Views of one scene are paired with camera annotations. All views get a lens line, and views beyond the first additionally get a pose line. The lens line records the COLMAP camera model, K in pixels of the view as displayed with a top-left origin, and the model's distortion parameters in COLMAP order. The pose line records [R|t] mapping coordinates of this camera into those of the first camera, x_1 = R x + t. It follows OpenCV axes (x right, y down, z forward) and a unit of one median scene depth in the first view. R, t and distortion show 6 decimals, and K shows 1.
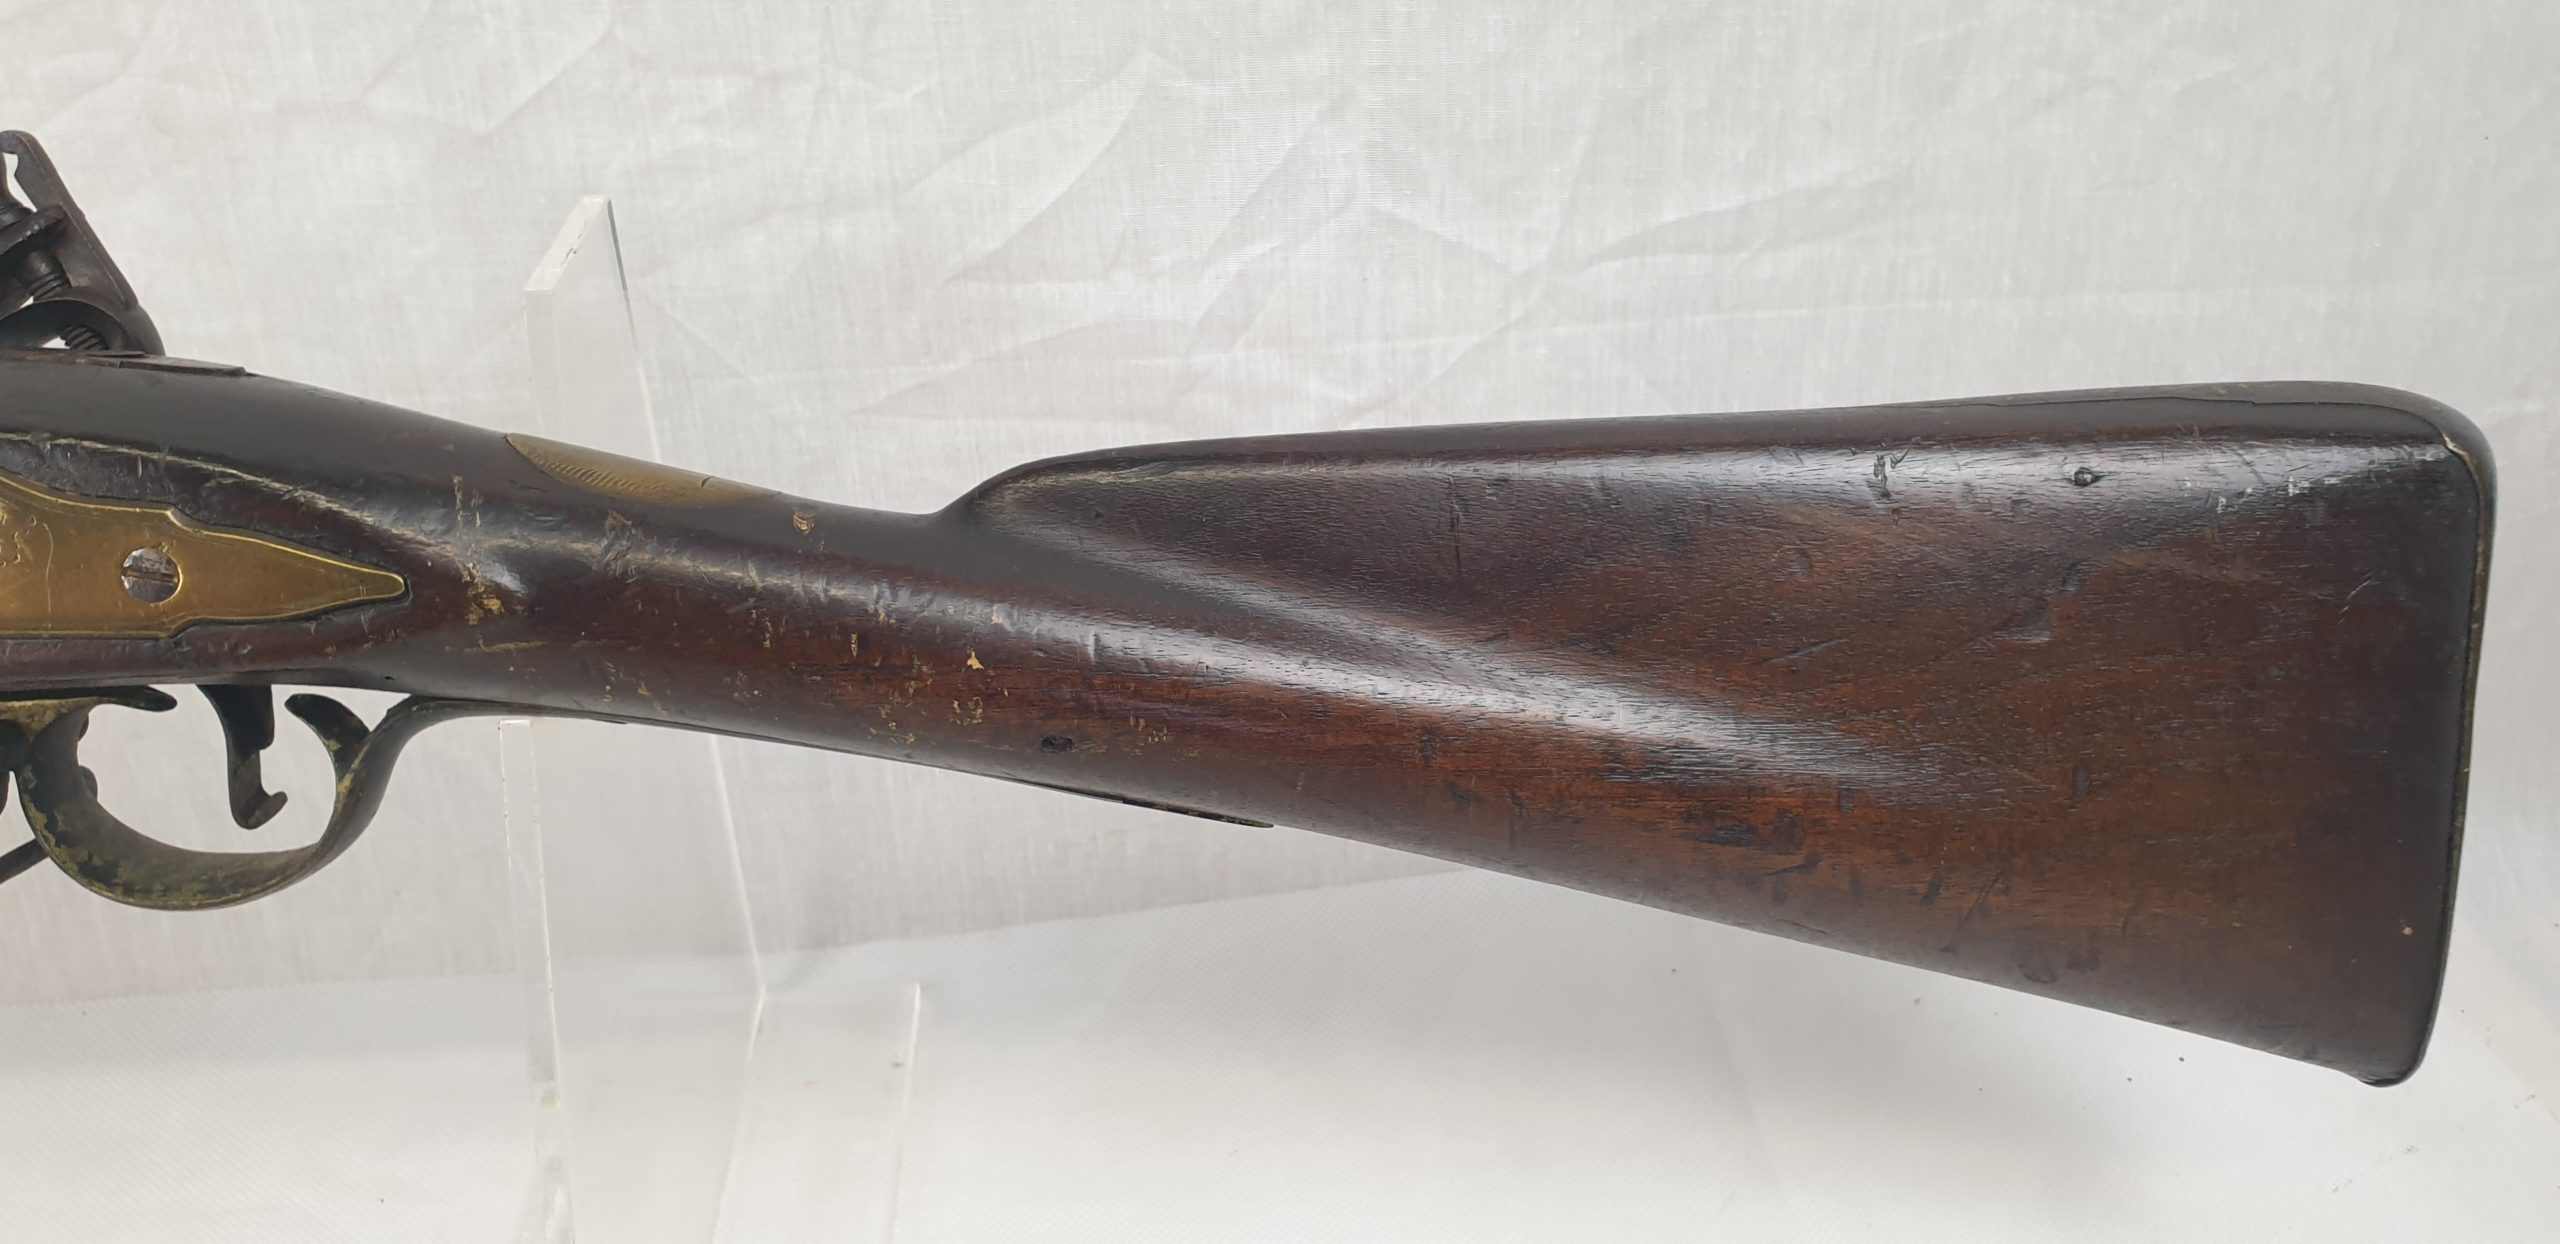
lens RADIAL K [[2059.6, 0, 1280.0], [0, 2059.6, 622.0], [0, 0, 1]] dist [0.025535, -0.066041]
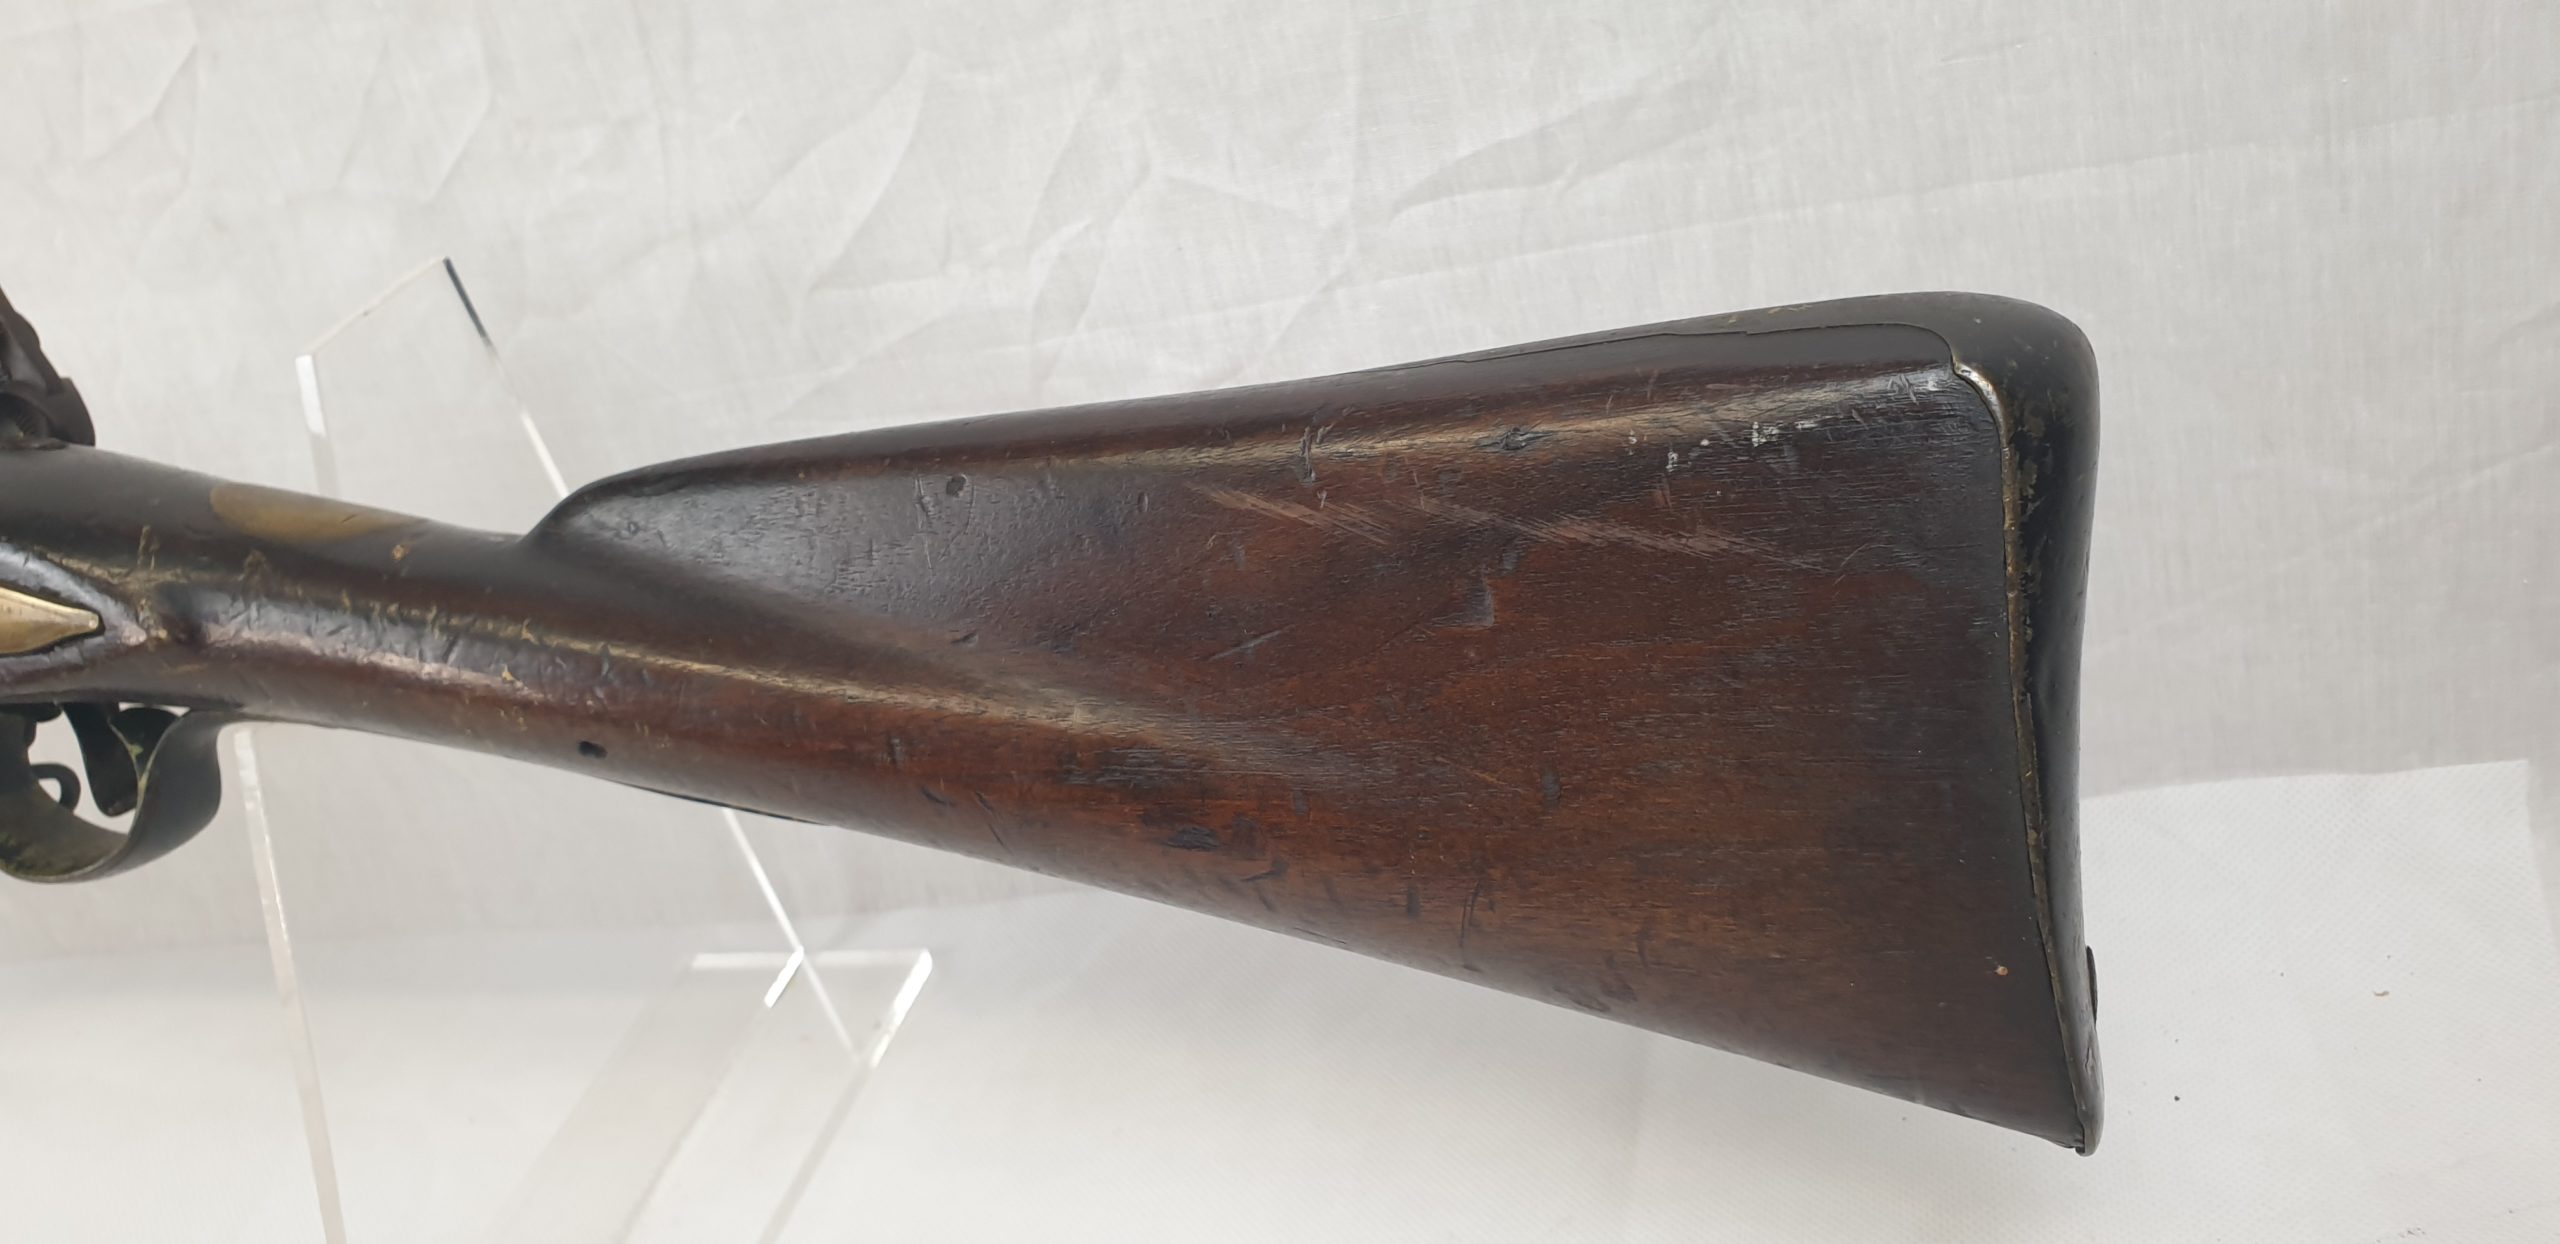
lens RADIAL K [[2119.8, 0, 1281.0], [0, 2119.8, 643.2], [0, 0, 1]] dist [-0.000171, -0.016289]
pose [[0.911597, -0.018350, -0.410675, 0.505659], [0.034511, 0.998893, 0.031972, -0.011945], [0.409633, -0.043319, 0.911221, 0.106031]]
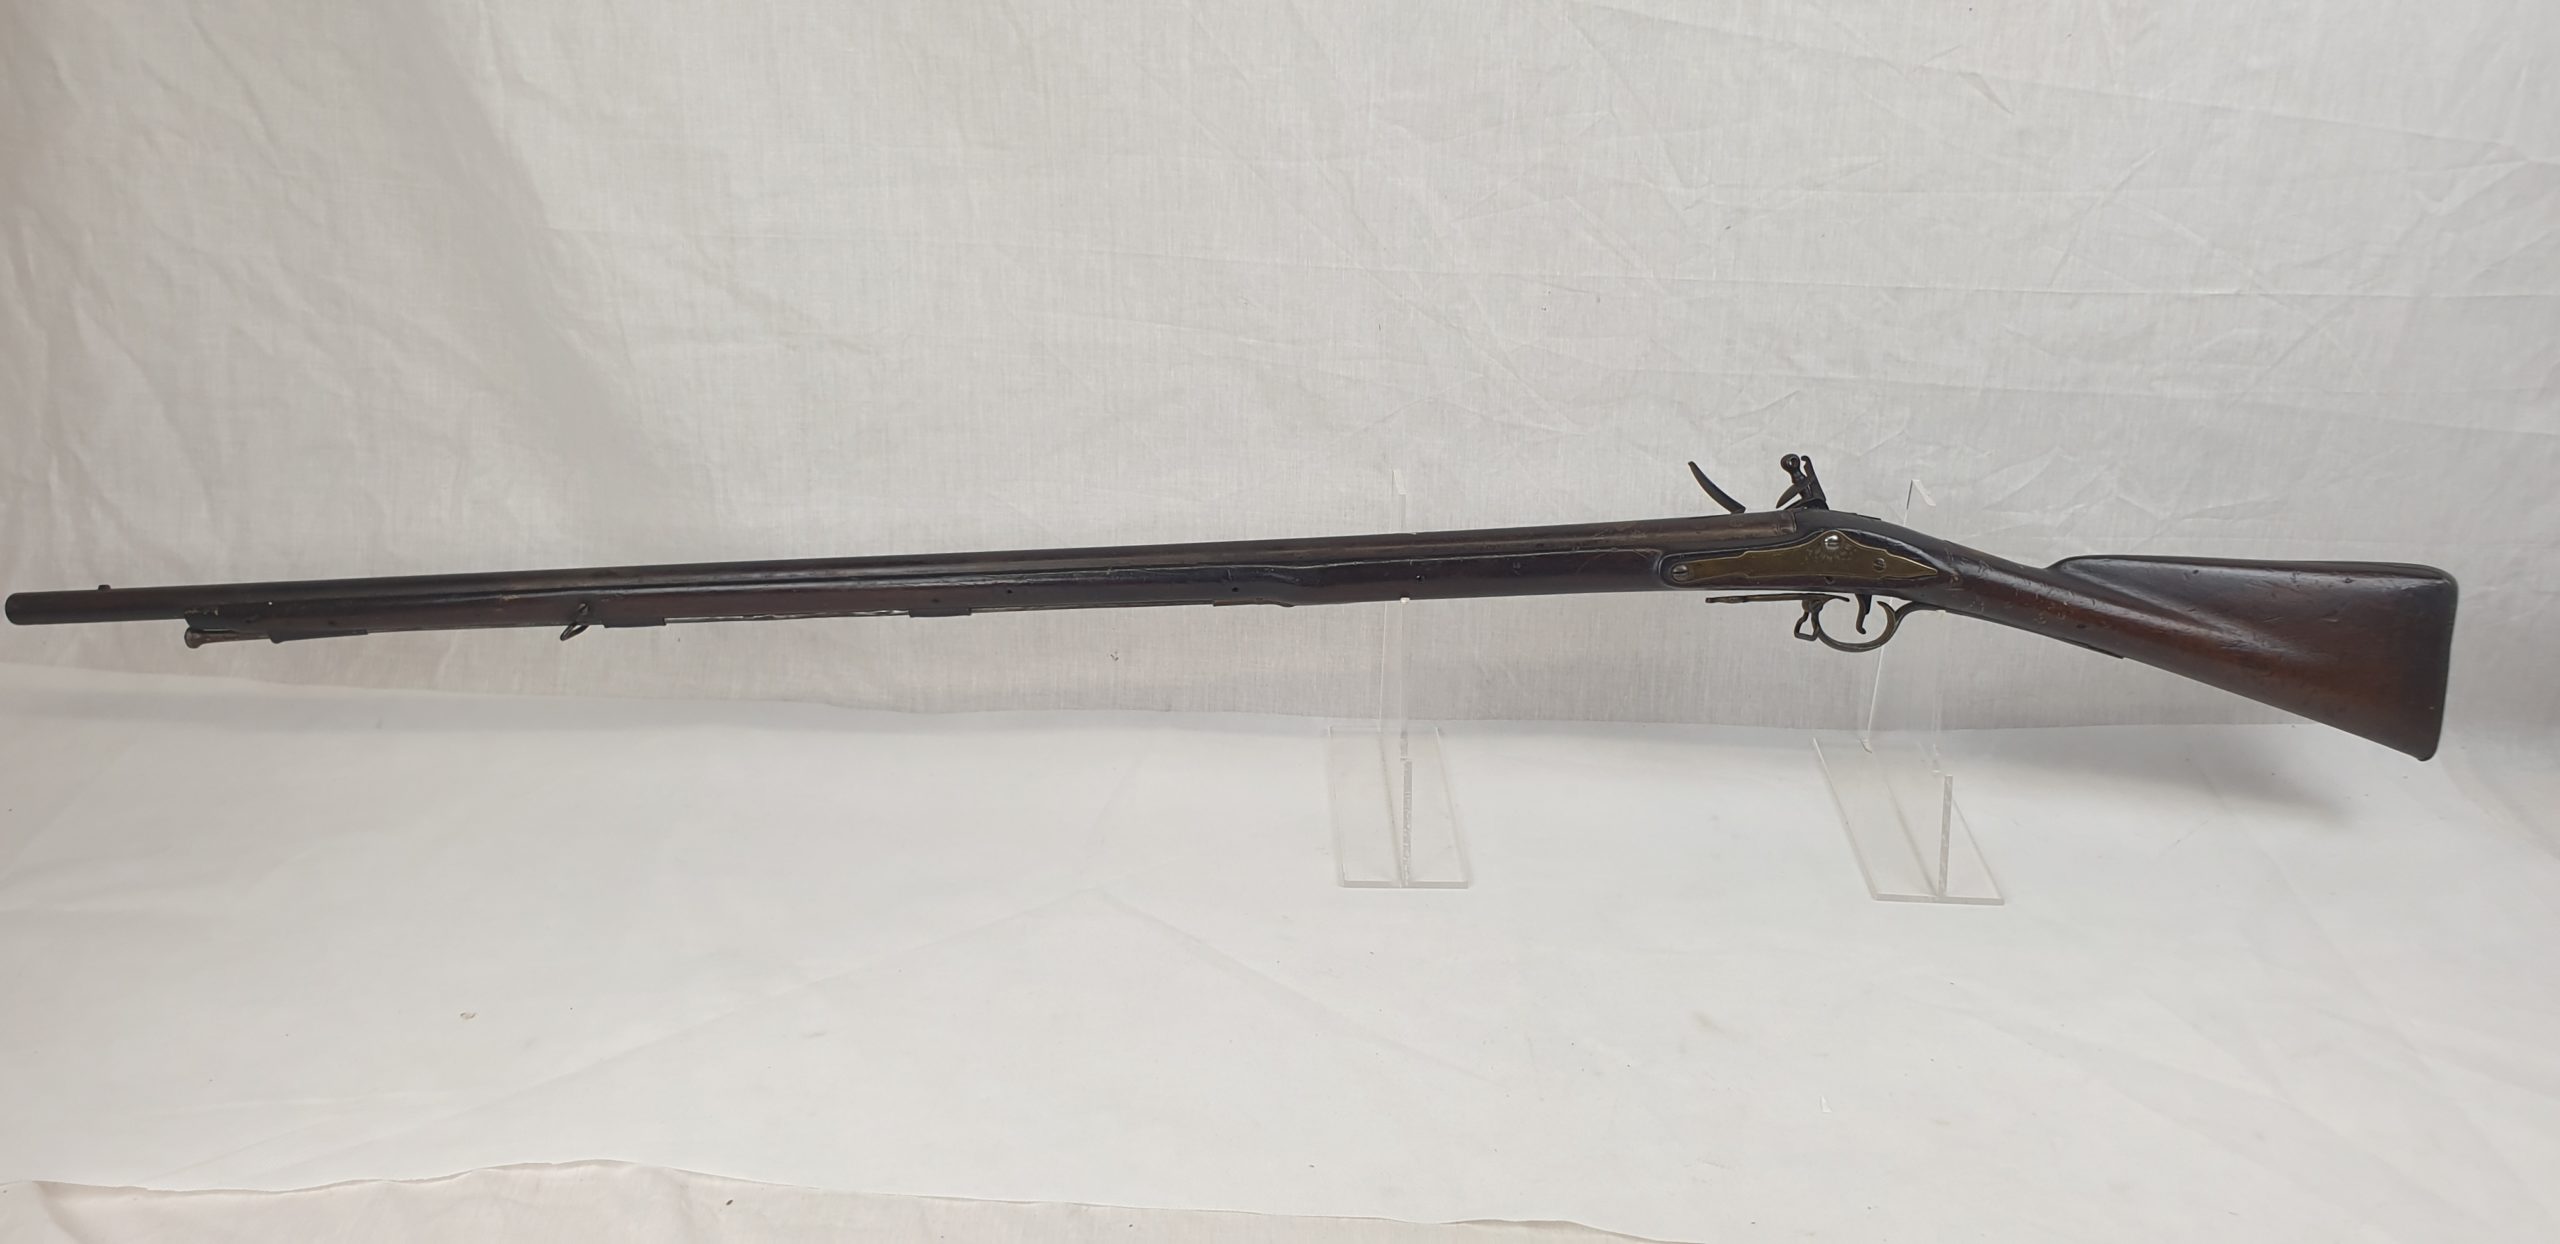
lens RADIAL K [[2097.1, 0, 1245.6], [0, 2097.1, 620.2], [0, 0, 1]] dist [-0.001500, 0.011480]
pose [[0.991623, 0.087075, -0.095400, -0.993129], [-0.097312, 0.989321, -0.108510, 0.486309], [0.084932, 0.116884, 0.989507, -2.377770]]
